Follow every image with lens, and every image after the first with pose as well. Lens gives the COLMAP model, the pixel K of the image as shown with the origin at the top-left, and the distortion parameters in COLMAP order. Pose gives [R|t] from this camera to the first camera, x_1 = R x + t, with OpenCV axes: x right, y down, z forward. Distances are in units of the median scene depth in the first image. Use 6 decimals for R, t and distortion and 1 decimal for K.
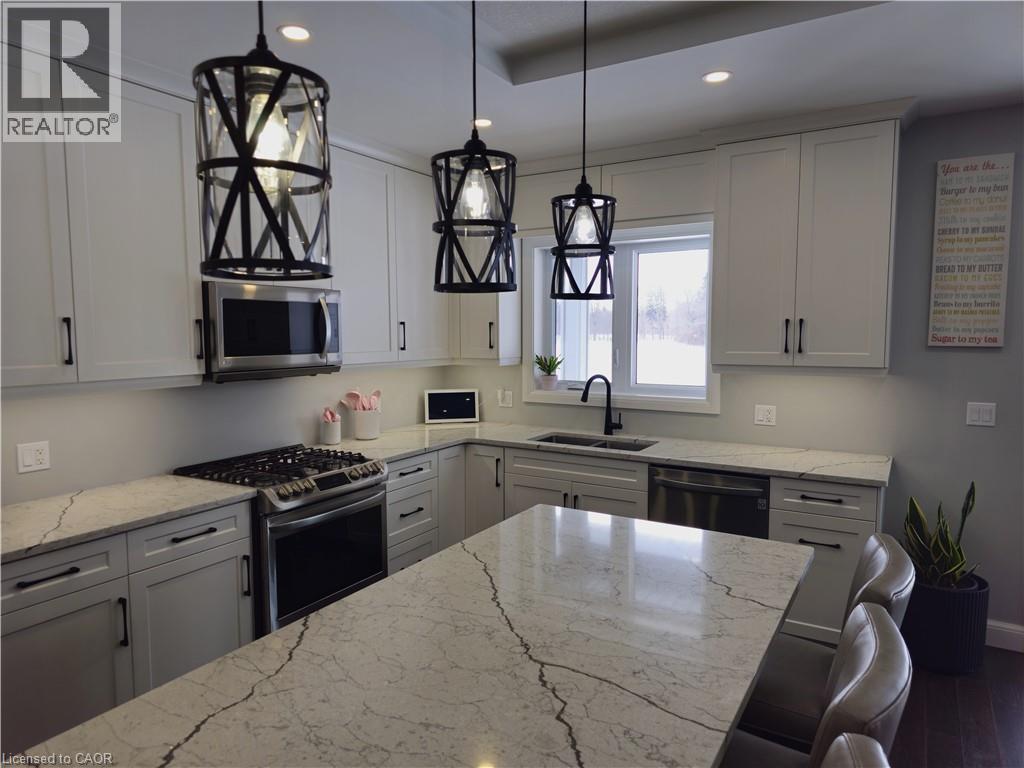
lens RADIAL K [[668.5, 0, 518.8], [0, 668.5, 392.8], [0, 0, 1]] dist [0.004940, -0.001843]
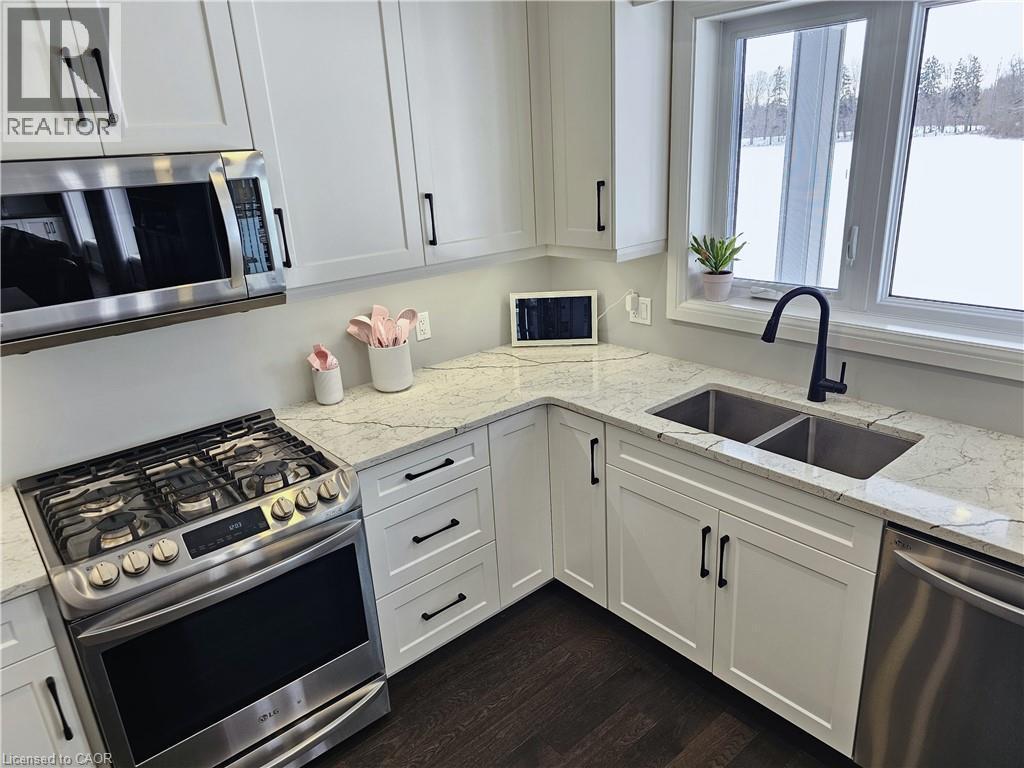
lens RADIAL K [[668.5, 0, 518.8], [0, 668.5, 392.8], [0, 0, 1]] dist [0.004940, -0.001843]
pose [[0.938602, 0.066647, -0.338503, 0.091053], [0.025918, 0.964770, 0.261816, -0.083811], [0.344027, -0.254514, 0.903807, 0.443456]]
